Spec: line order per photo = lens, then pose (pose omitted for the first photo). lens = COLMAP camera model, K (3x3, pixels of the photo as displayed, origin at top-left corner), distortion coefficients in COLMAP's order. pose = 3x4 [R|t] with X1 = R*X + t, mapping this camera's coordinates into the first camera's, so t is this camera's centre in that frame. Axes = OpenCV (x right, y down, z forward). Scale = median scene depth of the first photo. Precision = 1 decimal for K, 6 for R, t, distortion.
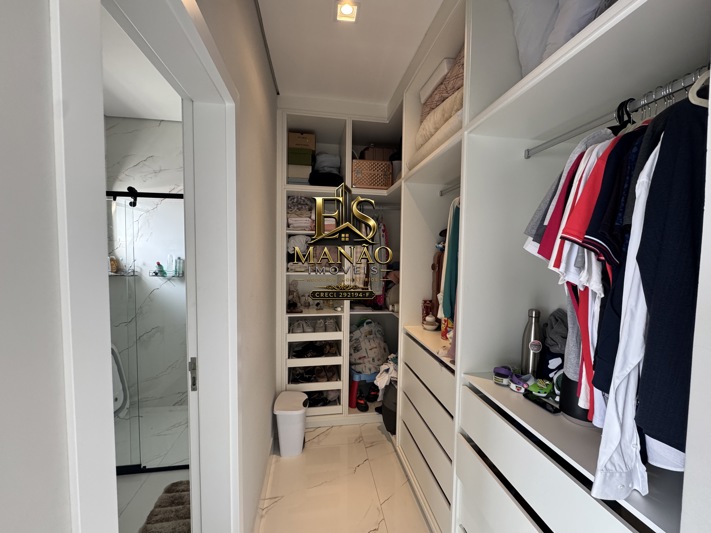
lens RADIAL K [[285.0, 0, 354.9], [0, 285.0, 266.9], [0, 0, 1]] dist [-0.003337, -0.000056]
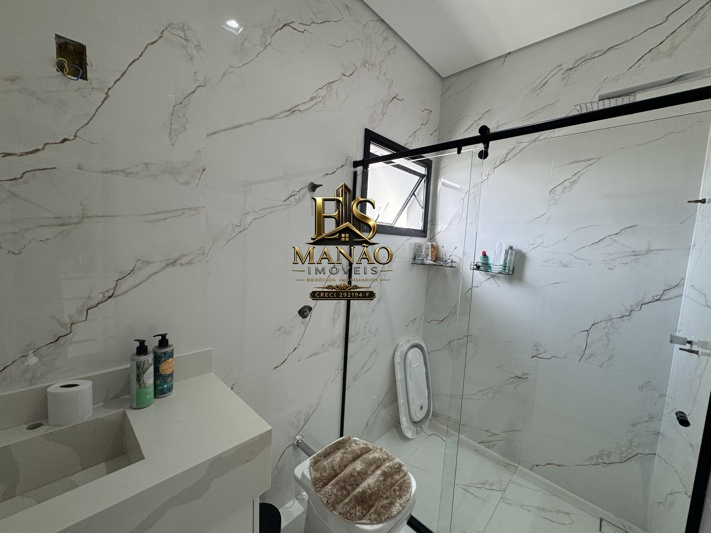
lens RADIAL K [[285.0, 0, 354.9], [0, 285.0, 266.9], [0, 0, 1]] dist [-0.003337, -0.000056]
pose [[0.607718, 0.090142, -0.789021, -0.300476], [-0.083722, 0.995273, 0.049222, 0.013952], [0.789728, 0.036145, 0.612392, 0.276850]]
